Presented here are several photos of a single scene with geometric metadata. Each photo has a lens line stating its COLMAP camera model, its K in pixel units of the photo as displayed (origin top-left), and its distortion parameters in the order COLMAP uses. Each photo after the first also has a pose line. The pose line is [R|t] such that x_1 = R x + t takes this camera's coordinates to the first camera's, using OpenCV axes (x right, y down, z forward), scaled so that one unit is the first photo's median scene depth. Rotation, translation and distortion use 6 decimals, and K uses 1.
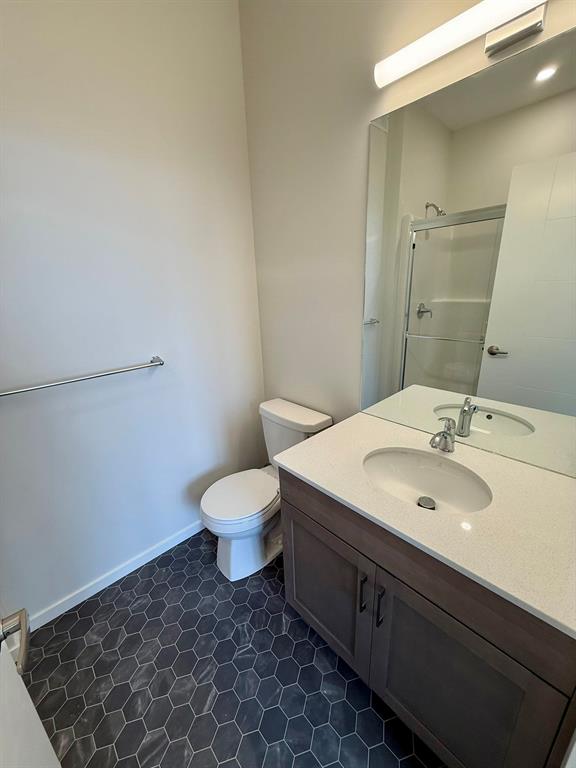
lens RADIAL K [[305.5, 0, 291.8], [0, 305.5, 384.3], [0, 0, 1]] dist [0.000526, -0.000262]
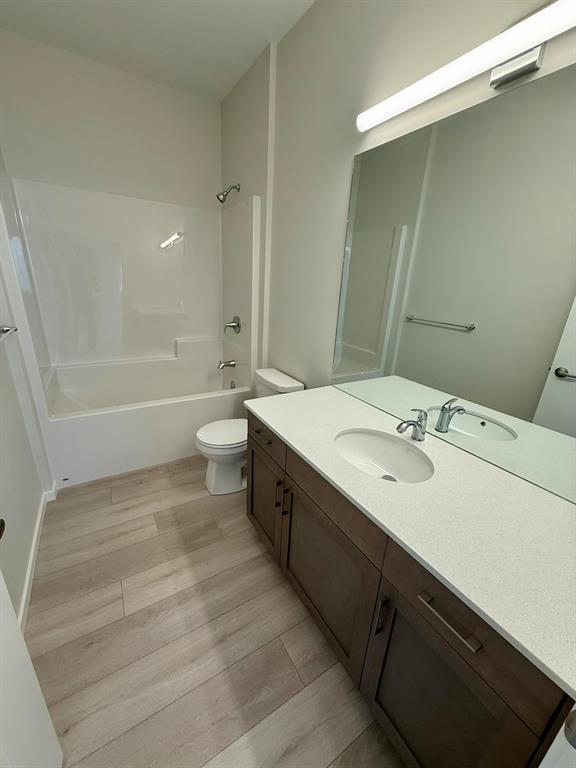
lens RADIAL K [[309.9, 0, 285.9], [0, 309.9, 384.4], [0, 0, 1]] dist [0.003796, 0.001070]
pose [[0.969730, 0.158131, -0.186060, 0.279777], [-0.153264, 0.987361, 0.040350, 0.057962], [0.190089, -0.010613, 0.981710, -0.259283]]
